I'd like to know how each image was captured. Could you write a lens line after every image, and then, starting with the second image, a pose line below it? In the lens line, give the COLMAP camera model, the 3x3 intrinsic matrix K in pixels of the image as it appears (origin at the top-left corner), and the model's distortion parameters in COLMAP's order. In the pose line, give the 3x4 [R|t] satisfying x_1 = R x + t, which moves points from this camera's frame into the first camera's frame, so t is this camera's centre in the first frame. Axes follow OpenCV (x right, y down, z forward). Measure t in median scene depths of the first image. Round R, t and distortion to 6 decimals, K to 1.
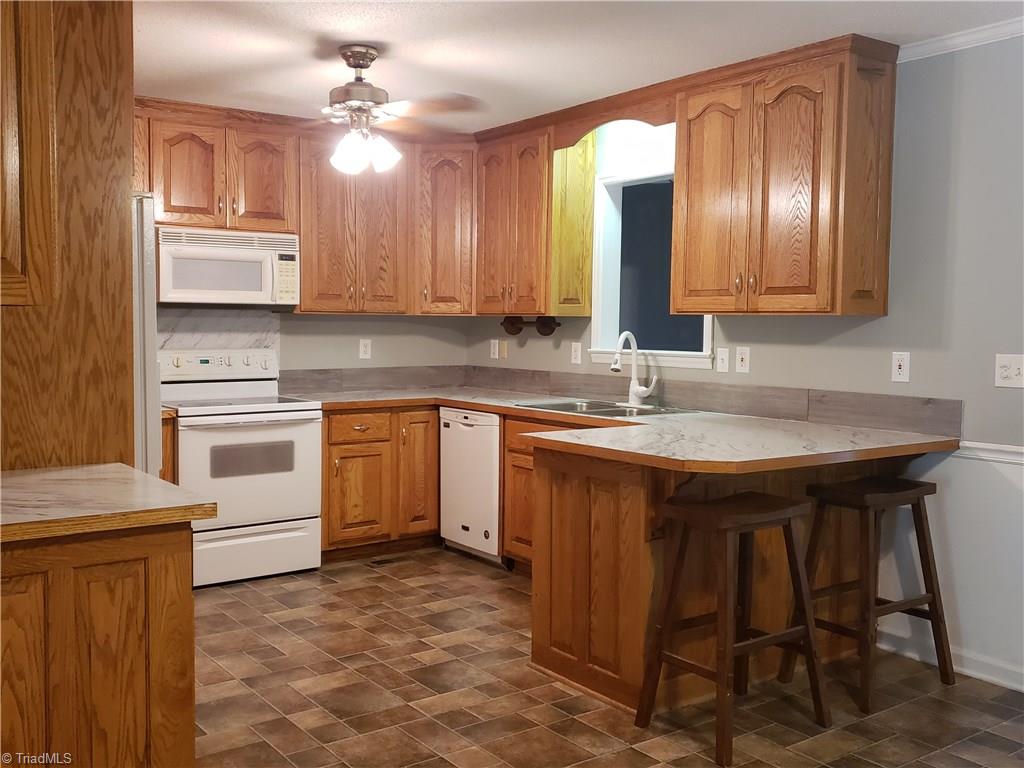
lens RADIAL K [[995.1, 0, 512.0], [0, 995.1, 384.0], [0, 0, 1]] dist [0.054011, -0.019407]
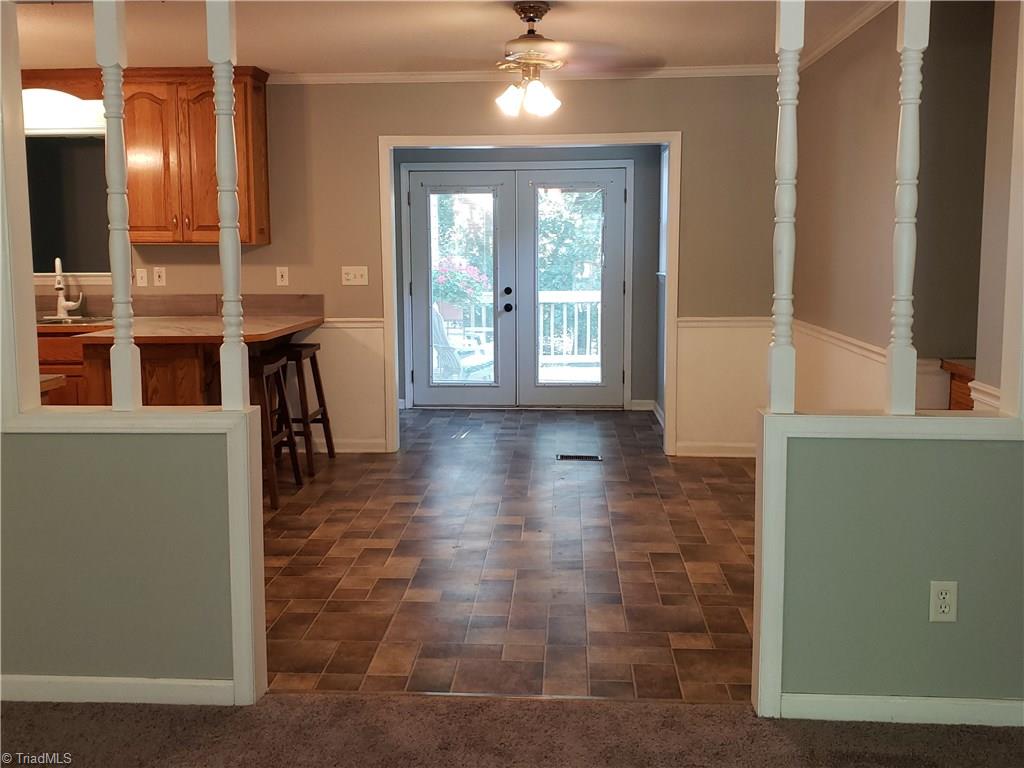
lens RADIAL K [[998.3, 0, 501.5], [0, 998.3, 362.7], [0, 0, 1]] dist [0.120432, -0.321985]
pose [[0.647385, -0.105064, 0.754887, -0.642386], [0.060788, 0.994416, 0.086270, 0.003091], [-0.759735, -0.009962, 0.650157, -0.328708]]
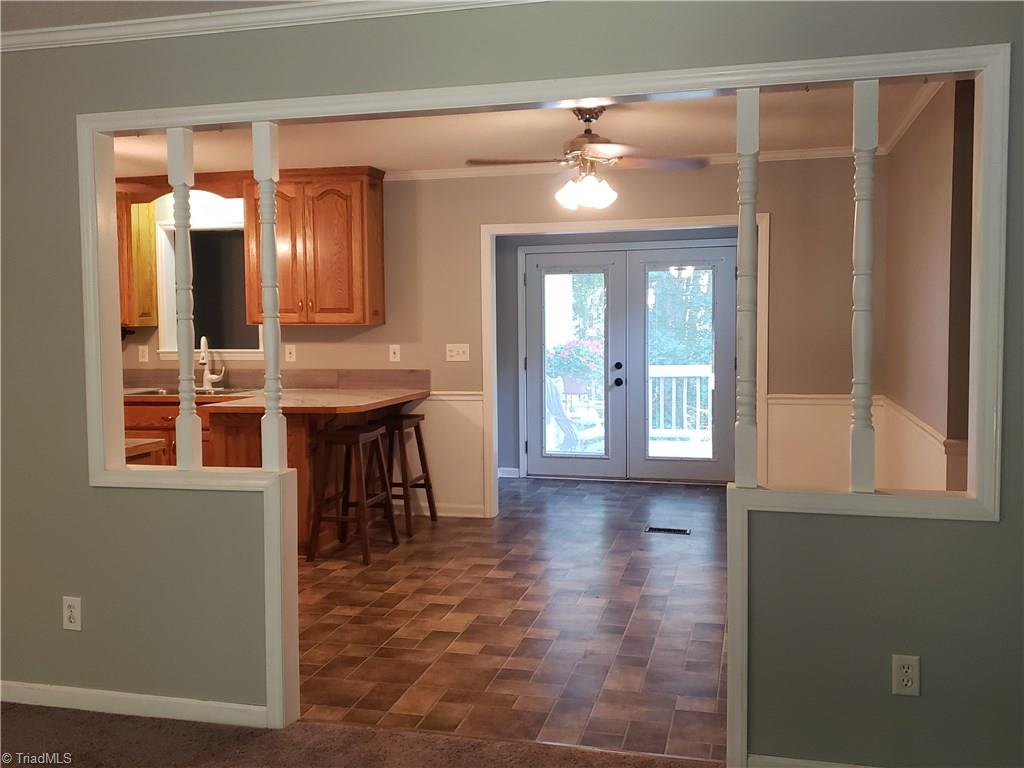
lens RADIAL K [[998.6, 0, 488.3], [0, 998.6, 383.1], [0, 0, 1]] dist [0.187576, -0.465132]
pose [[0.783393, -0.060448, 0.618581, -0.602907], [0.058210, 0.998020, 0.023808, 0.003567], [-0.618795, 0.017356, 0.785360, -0.507025]]
